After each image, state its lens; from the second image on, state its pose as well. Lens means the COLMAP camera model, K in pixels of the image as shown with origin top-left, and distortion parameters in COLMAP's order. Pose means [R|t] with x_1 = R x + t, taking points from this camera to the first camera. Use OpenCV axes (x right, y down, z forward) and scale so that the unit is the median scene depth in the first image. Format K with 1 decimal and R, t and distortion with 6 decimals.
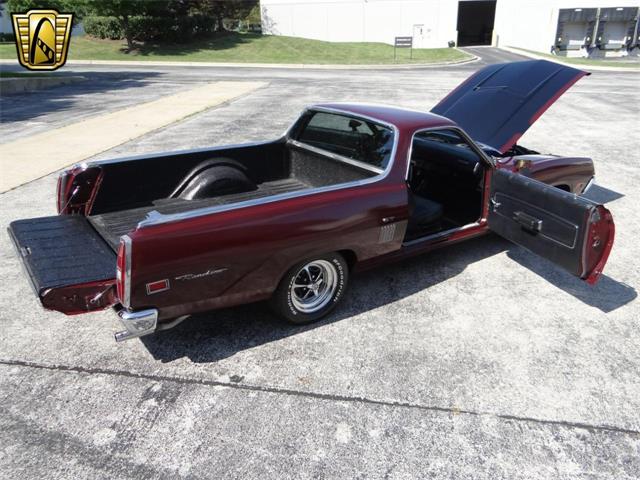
lens RADIAL K [[514.4, 0, 323.5], [0, 514.4, 245.6], [0, 0, 1]] dist [-0.002258, -0.000042]
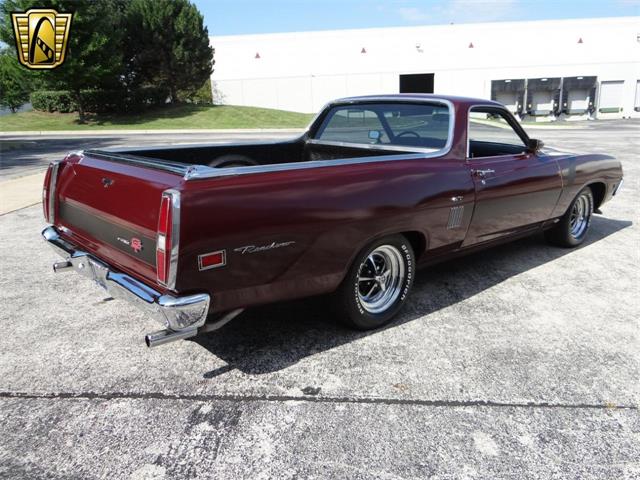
lens RADIAL K [[514.4, 0, 322.1], [0, 514.4, 245.9], [0, 0, 1]] dist [-0.002258, -0.000042]
pose [[0.994626, -0.046591, 0.092453, -0.205116], [0.058761, 0.989290, -0.133611, 0.146658], [-0.085238, 0.138326, 0.986712, 0.228250]]
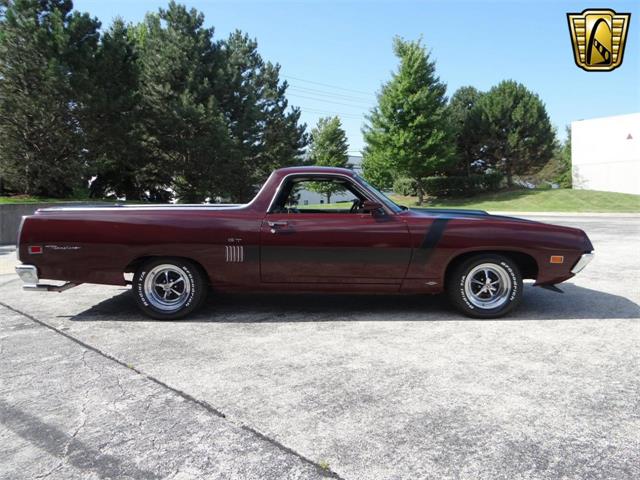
lens RADIAL K [[514.4, 0, 320.8], [0, 514.4, 237.7], [0, 0, 1]] dist [-0.002258, -0.000042]
pose [[0.813245, 0.024369, -0.581411, 1.106361], [-0.207114, 0.945820, -0.250056, 0.223271], [0.543817, 0.323775, 0.774230, 0.246441]]
